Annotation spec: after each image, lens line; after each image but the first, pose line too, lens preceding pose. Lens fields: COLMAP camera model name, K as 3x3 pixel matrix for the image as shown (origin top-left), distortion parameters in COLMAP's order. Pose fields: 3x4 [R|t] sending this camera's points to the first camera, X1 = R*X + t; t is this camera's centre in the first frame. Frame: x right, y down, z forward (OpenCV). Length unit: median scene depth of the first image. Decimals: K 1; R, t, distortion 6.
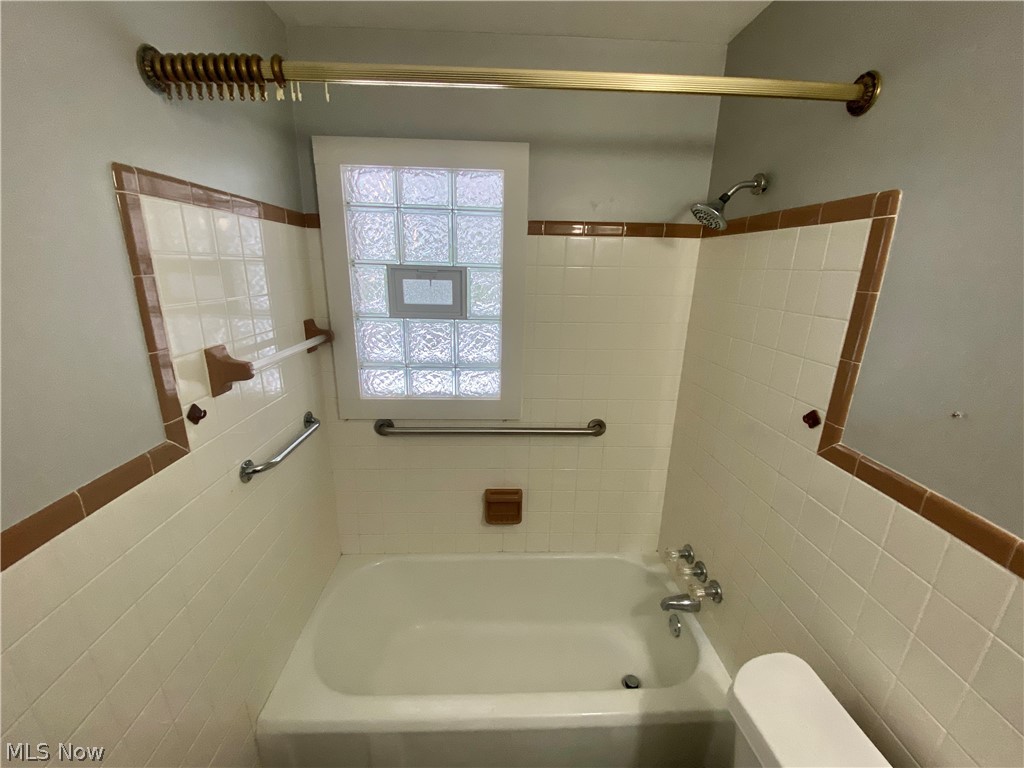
lens RADIAL K [[415.4, 0, 512.9], [0, 415.4, 382.3], [0, 0, 1]] dist [0.008899, -0.013550]
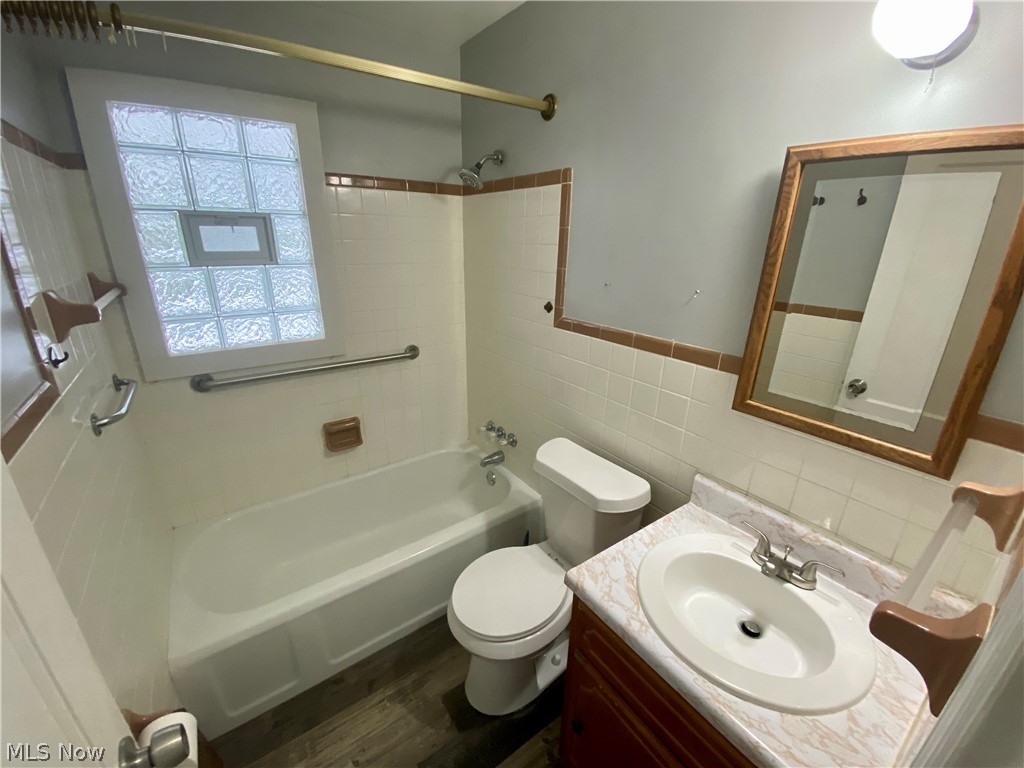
lens RADIAL K [[415.4, 0, 514.0], [0, 415.4, 389.1], [0, 0, 1]] dist [0.008899, -0.013550]
pose [[0.836206, -0.195109, 0.512534, -0.226584], [0.149269, 0.980263, 0.129628, 0.119744], [-0.527710, -0.031890, 0.848826, -0.254777]]
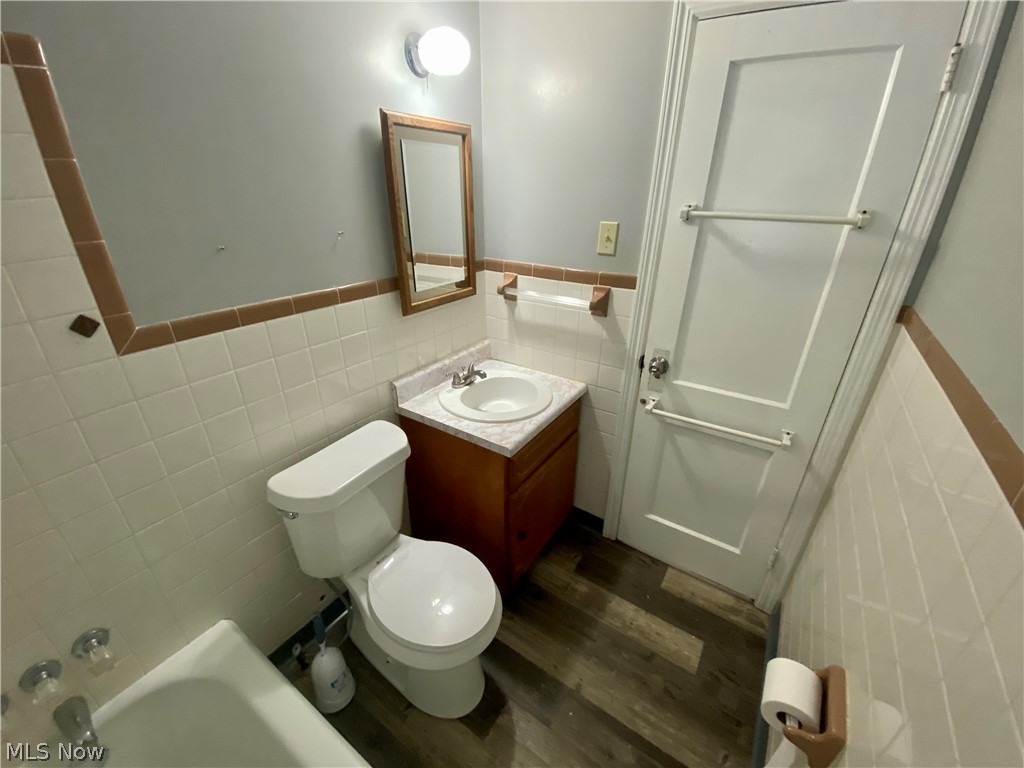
lens RADIAL K [[415.4, 0, 510.2], [0, 415.4, 395.0], [0, 0, 1]] dist [0.008899, -0.013550]
pose [[-0.811811, -0.286243, 0.508949, -0.292414], [0.129375, 0.761770, 0.634798, -0.149898], [-0.569408, 0.581181, -0.581381, 0.731586]]
